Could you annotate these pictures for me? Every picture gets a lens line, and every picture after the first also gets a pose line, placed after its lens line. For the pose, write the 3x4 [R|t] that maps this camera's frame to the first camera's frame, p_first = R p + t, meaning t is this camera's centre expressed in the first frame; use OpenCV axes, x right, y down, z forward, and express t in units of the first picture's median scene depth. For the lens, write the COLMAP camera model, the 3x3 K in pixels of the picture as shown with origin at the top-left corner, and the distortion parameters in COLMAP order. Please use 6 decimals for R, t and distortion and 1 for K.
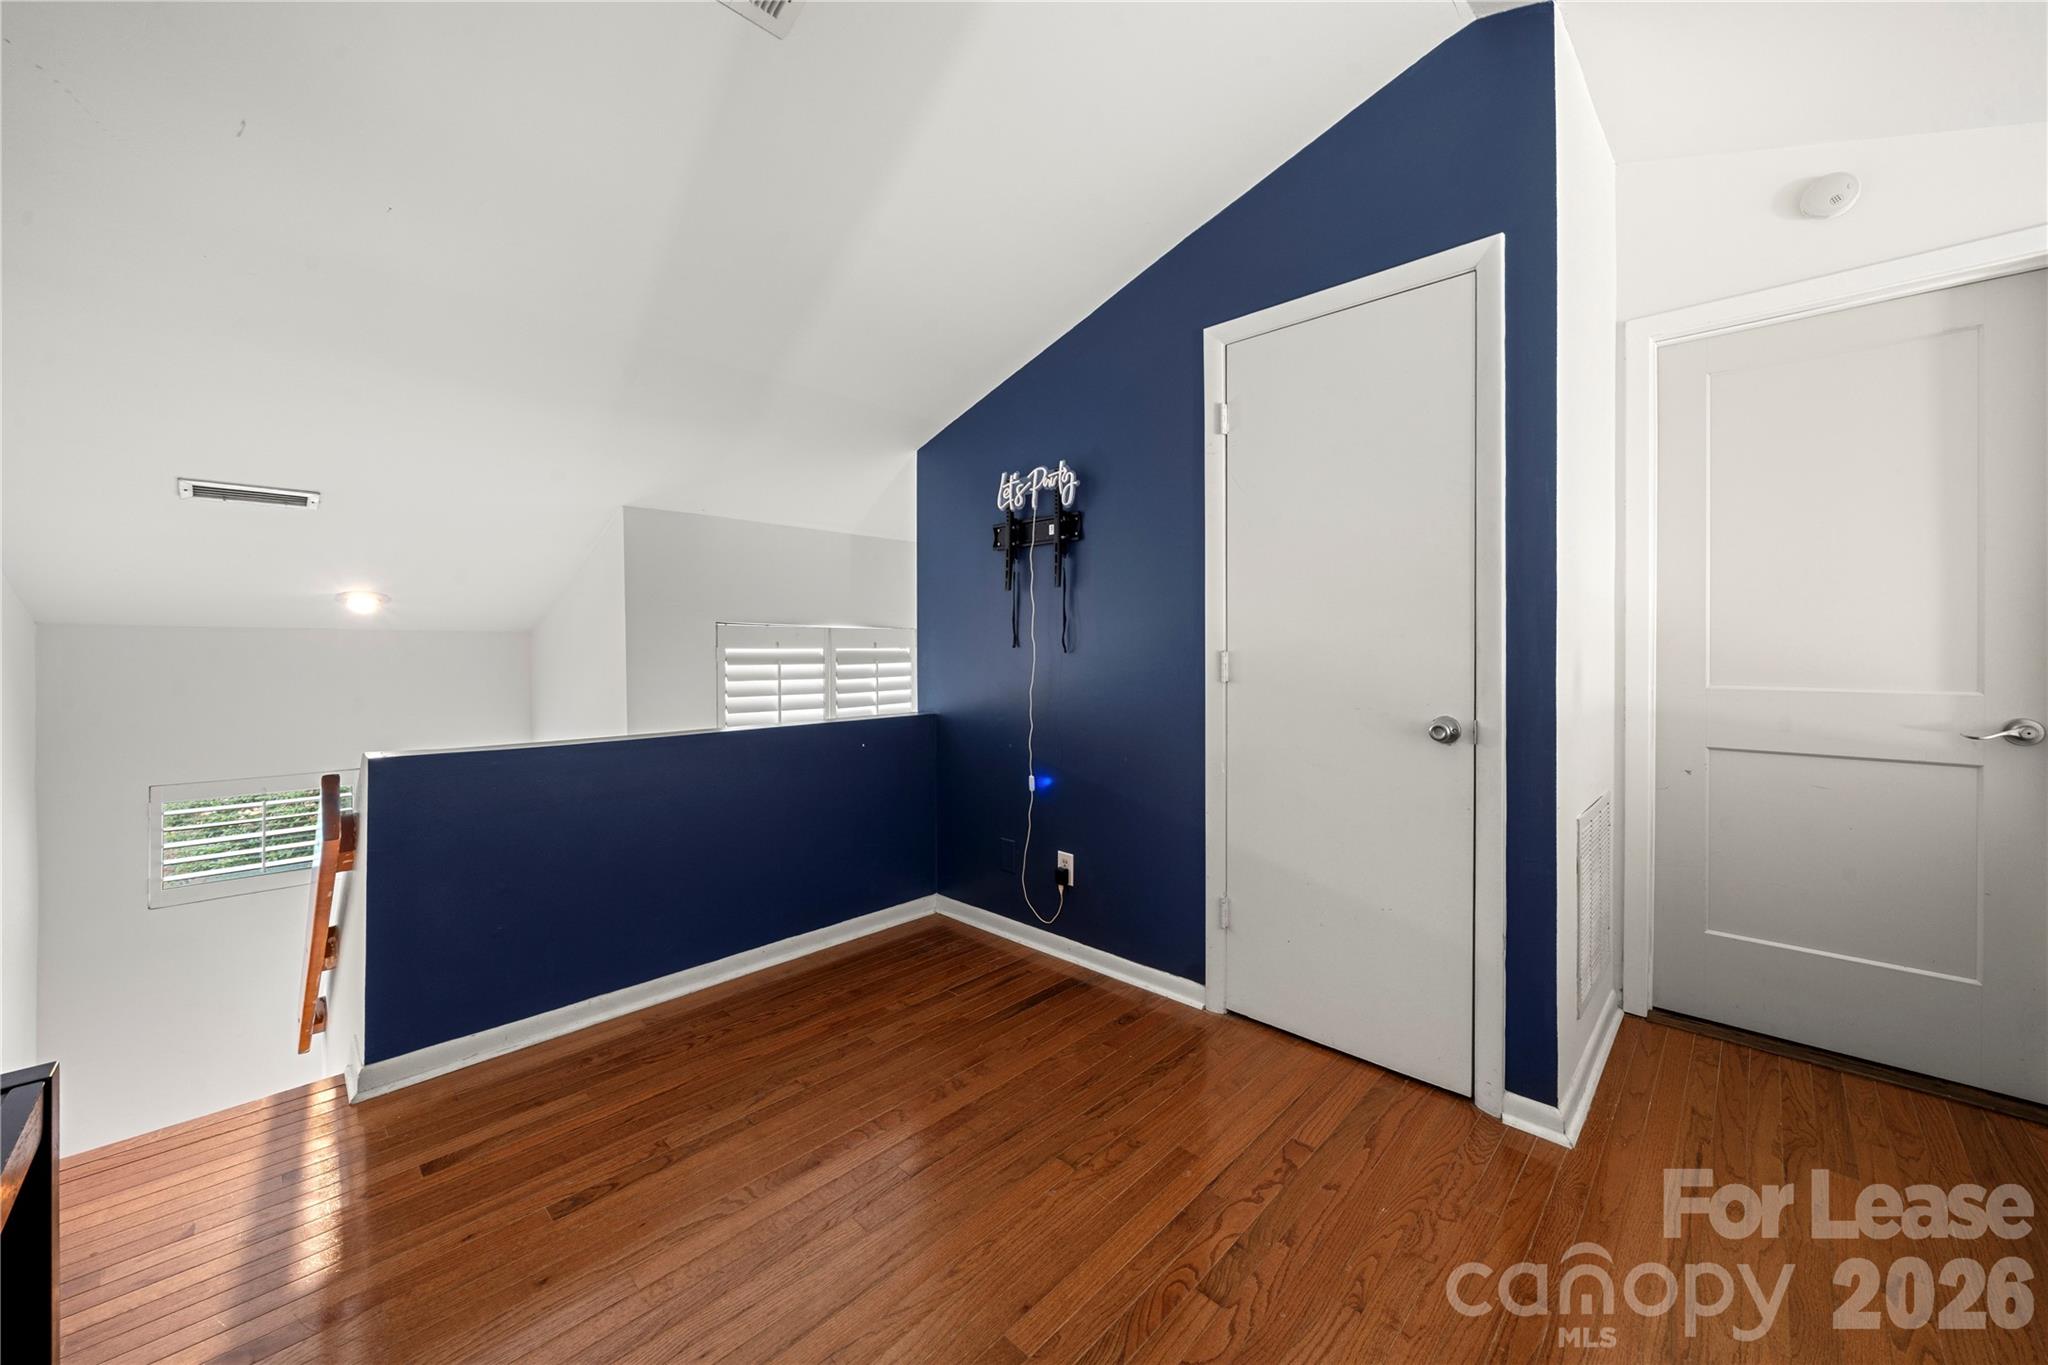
lens RADIAL K [[758.1, 0, 1008.2], [0, 758.1, 649.7], [0, 0, 1]] dist [-0.001206, -0.000045]
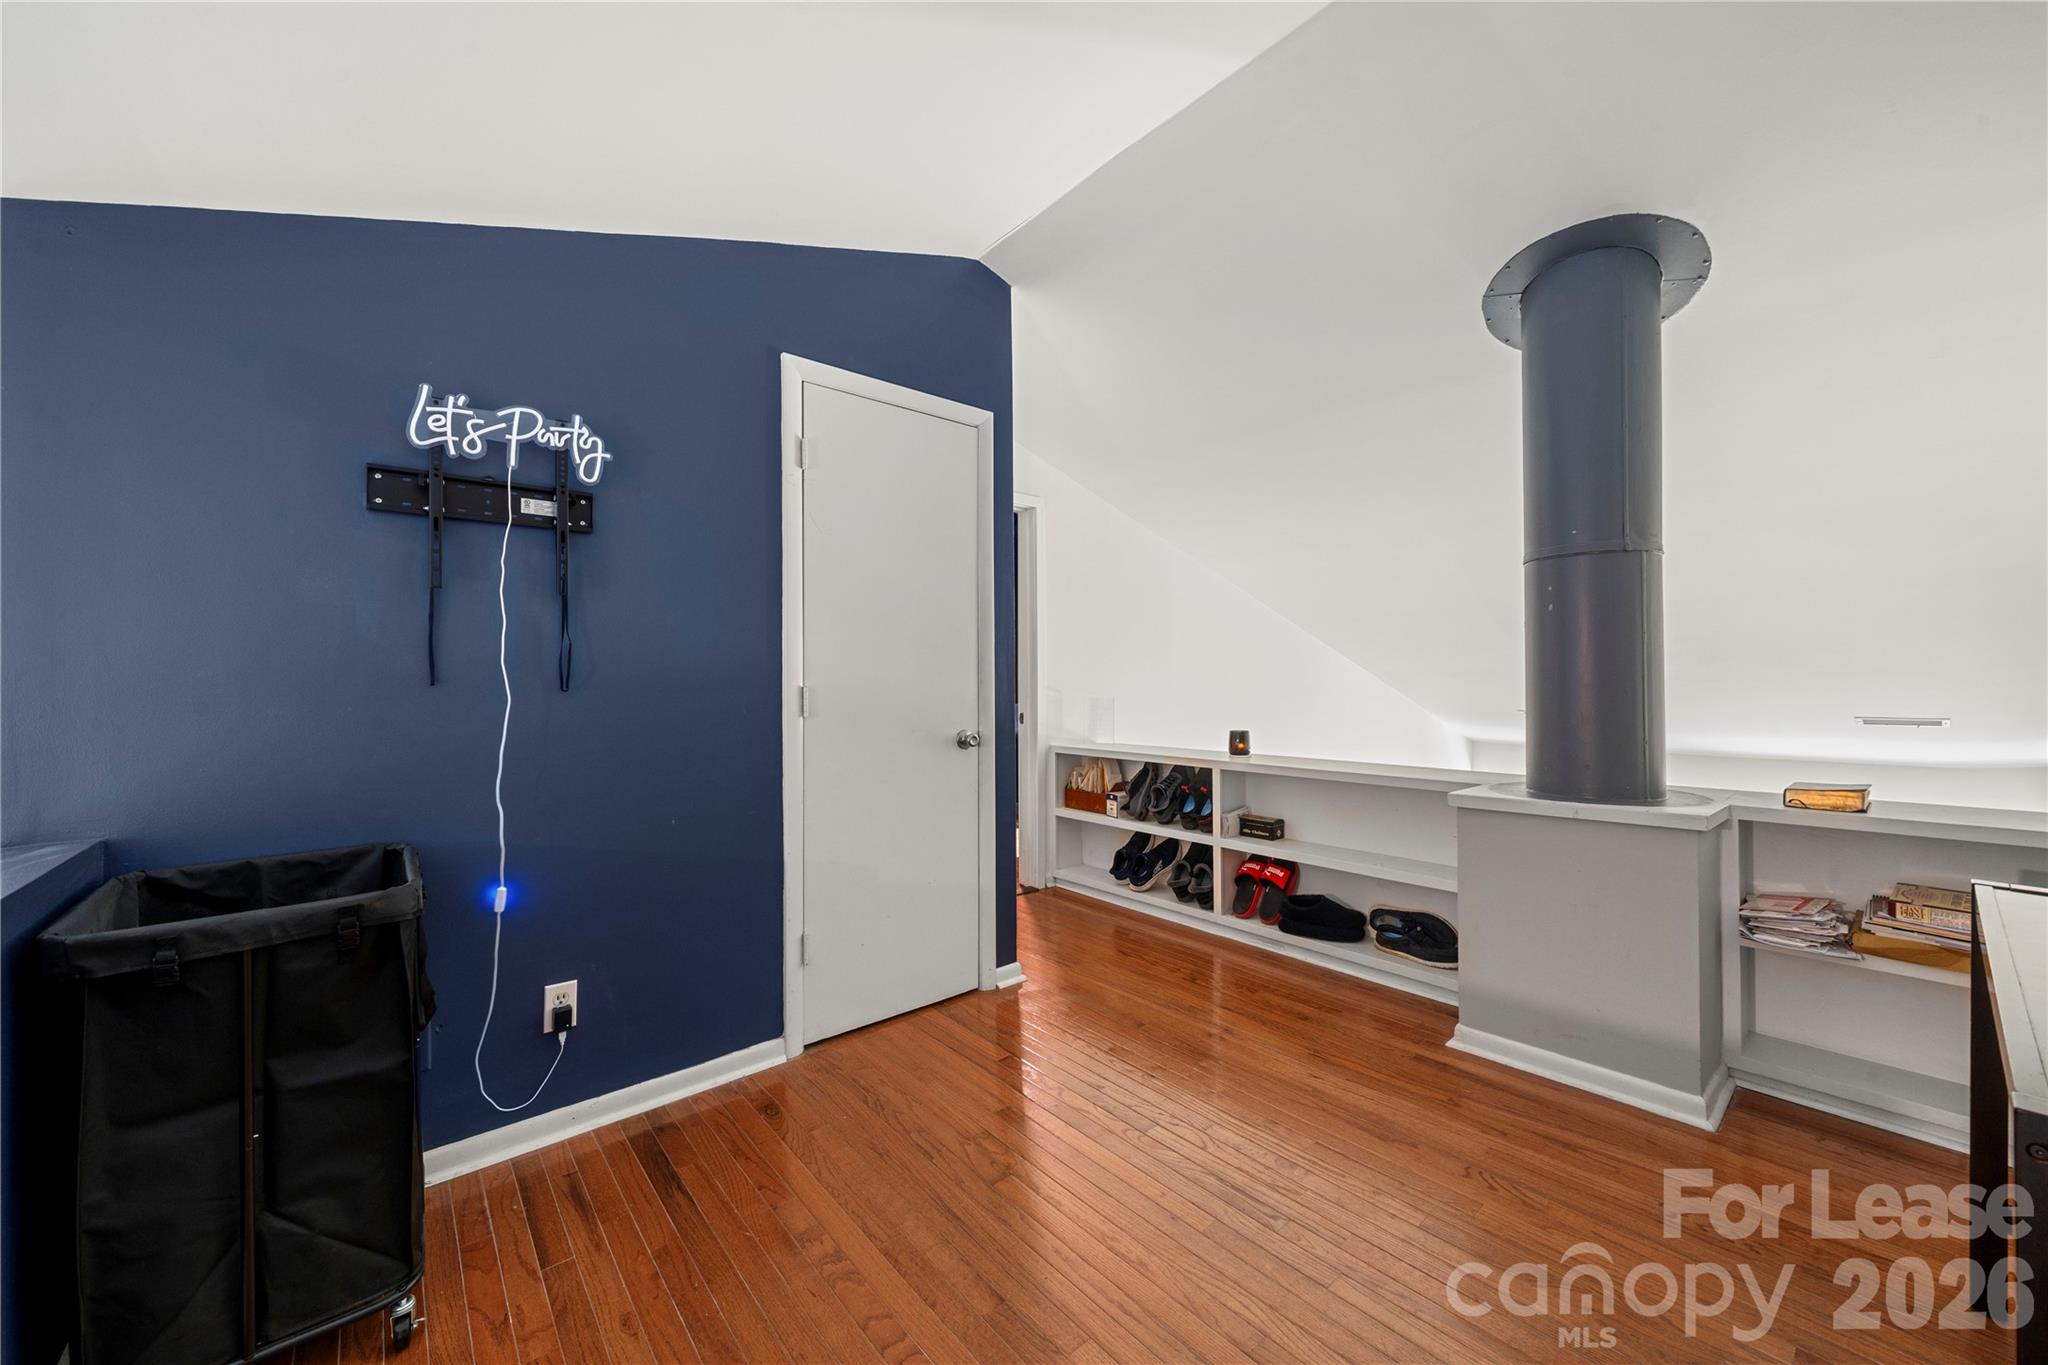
lens RADIAL K [[758.1, 0, 1021.2], [0, 758.1, 678.1], [0, 0, 1]] dist [-0.001206, -0.000045]
pose [[0.090939, 0.003295, 0.995851, -0.591364], [0.008114, 0.999959, -0.004049, -0.002465], [-0.995823, 0.008449, 0.090908, 0.540299]]
